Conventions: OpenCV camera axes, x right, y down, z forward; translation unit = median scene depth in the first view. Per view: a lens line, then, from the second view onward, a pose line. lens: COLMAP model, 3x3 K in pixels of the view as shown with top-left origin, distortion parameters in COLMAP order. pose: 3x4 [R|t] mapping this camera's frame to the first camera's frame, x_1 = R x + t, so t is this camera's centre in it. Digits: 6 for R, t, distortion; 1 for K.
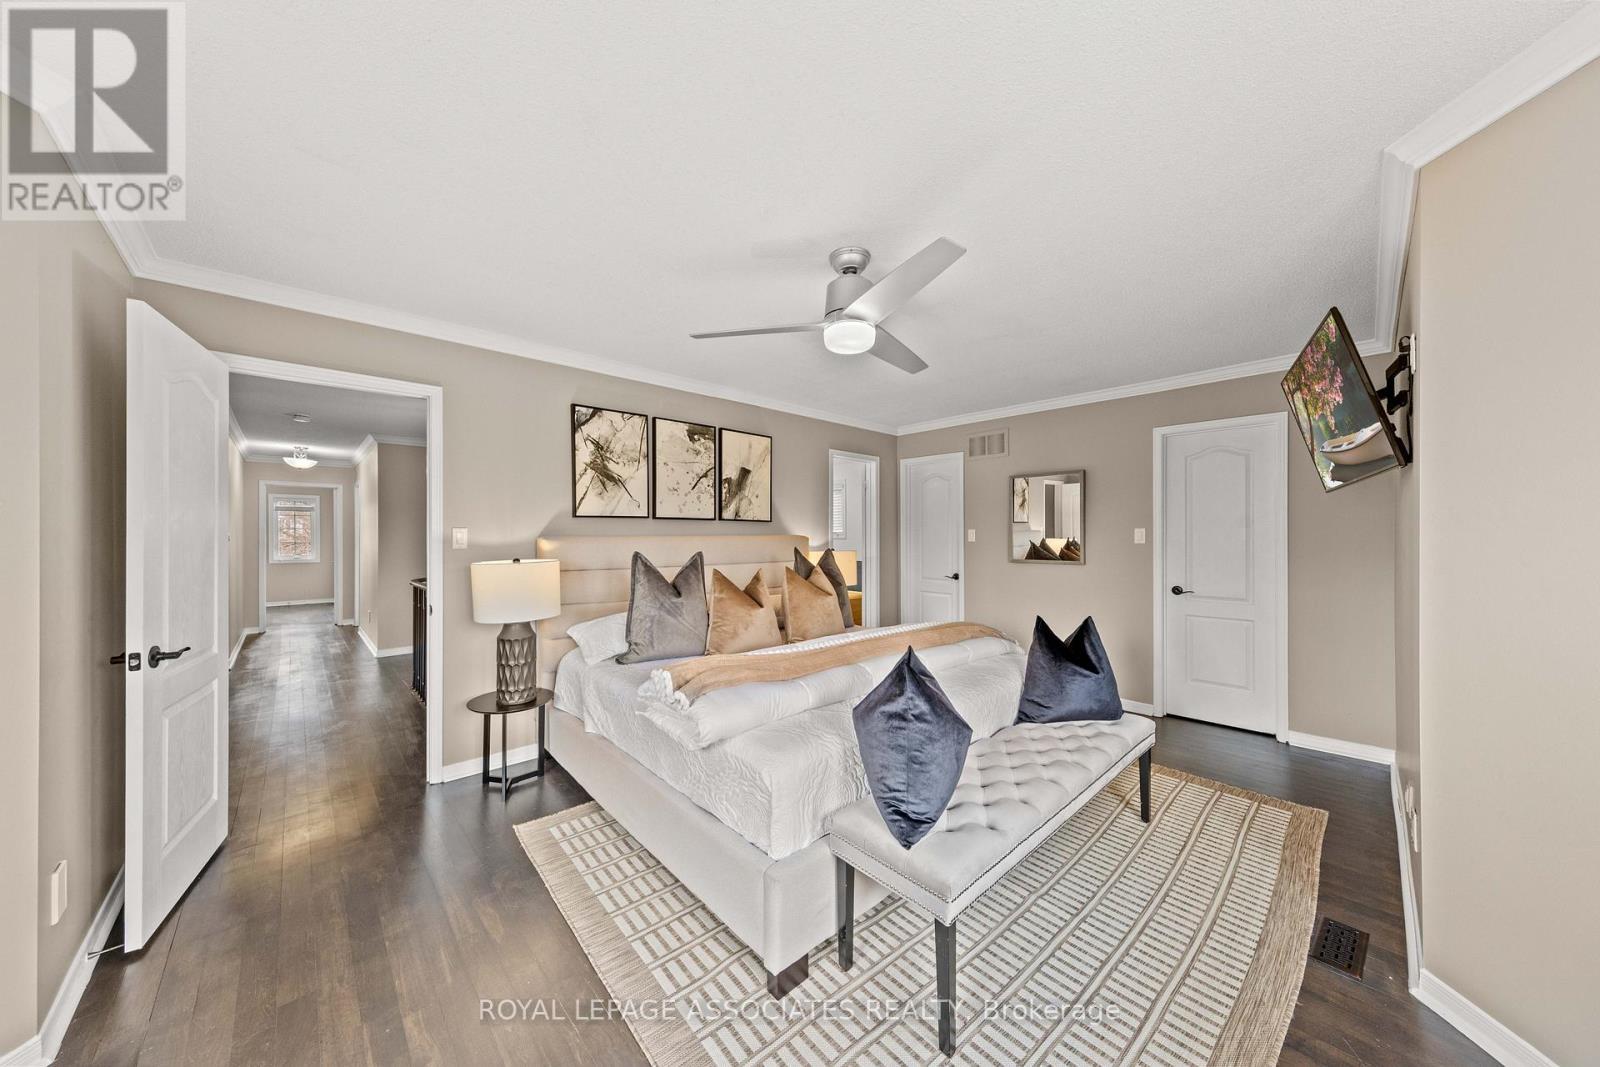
lens RADIAL K [[522.8, 0, 805.3], [0, 522.8, 537.1], [0, 0, 1]] dist [0.003437, -0.000507]
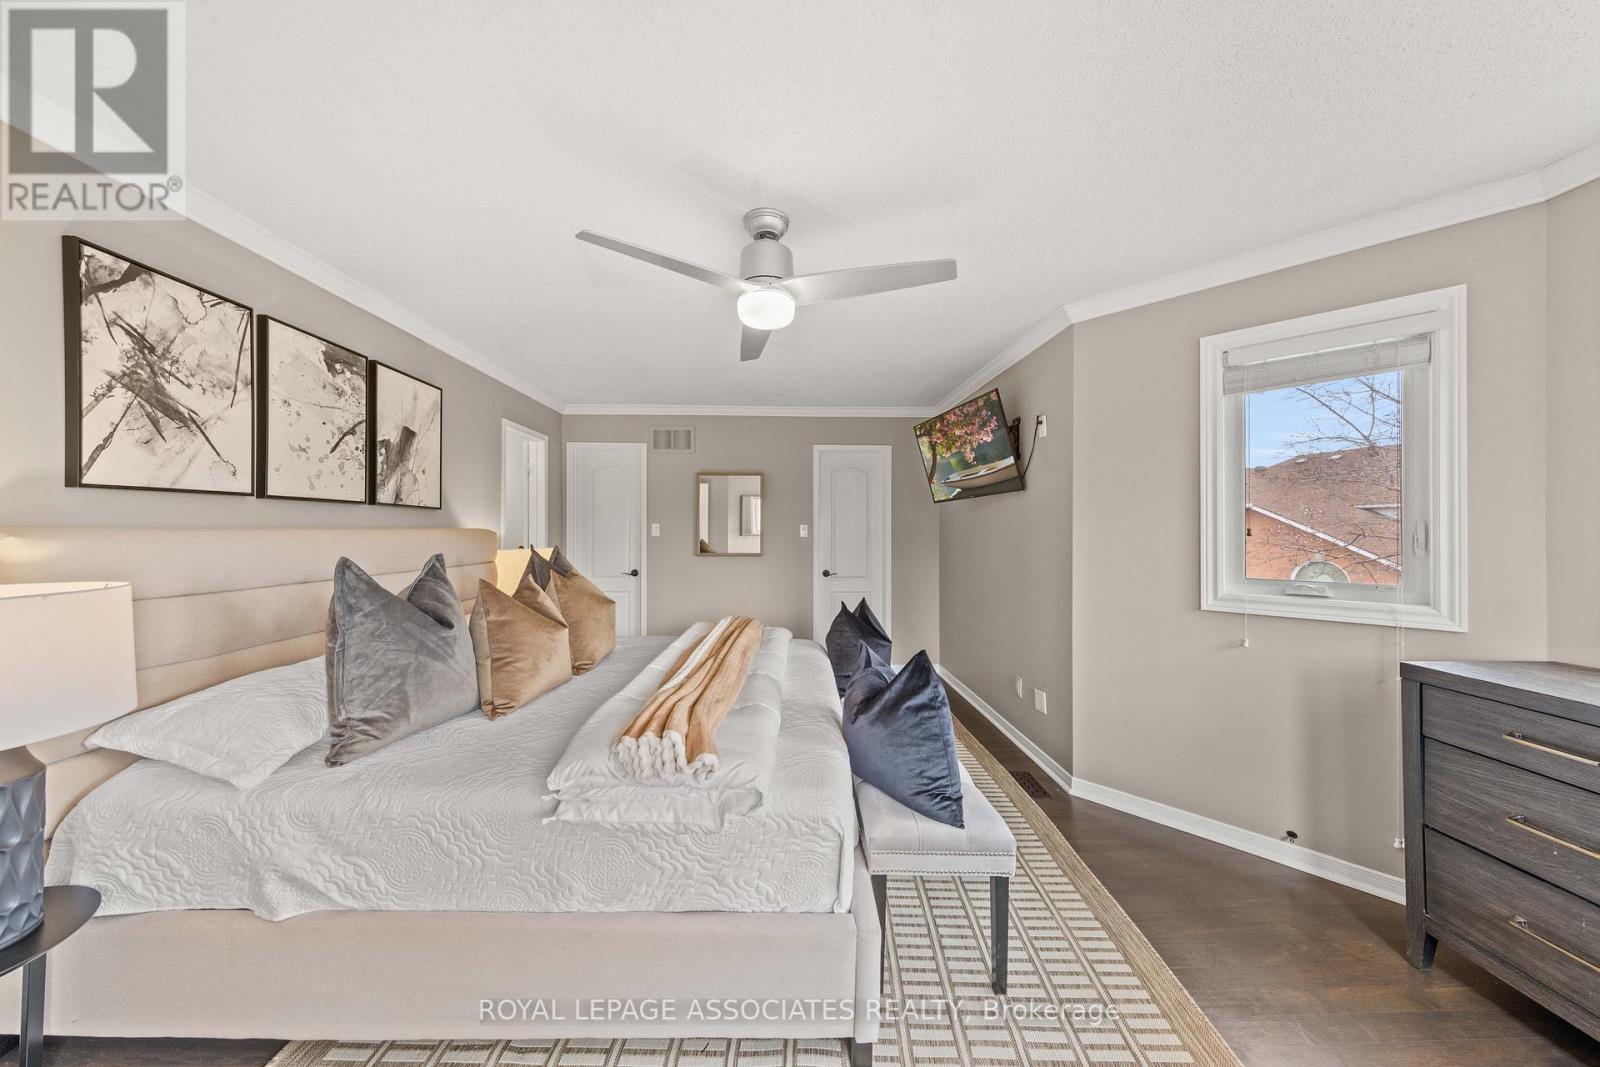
lens RADIAL K [[522.8, 0, 797.6], [0, 522.8, 530.5], [0, 0, 1]] dist [0.003437, -0.000507]
pose [[0.681961, 0.003306, 0.731381, -0.292680], [-0.001946, 0.999994, -0.002706, 0.000415], [-0.731386, 0.000422, 0.681964, 0.191631]]
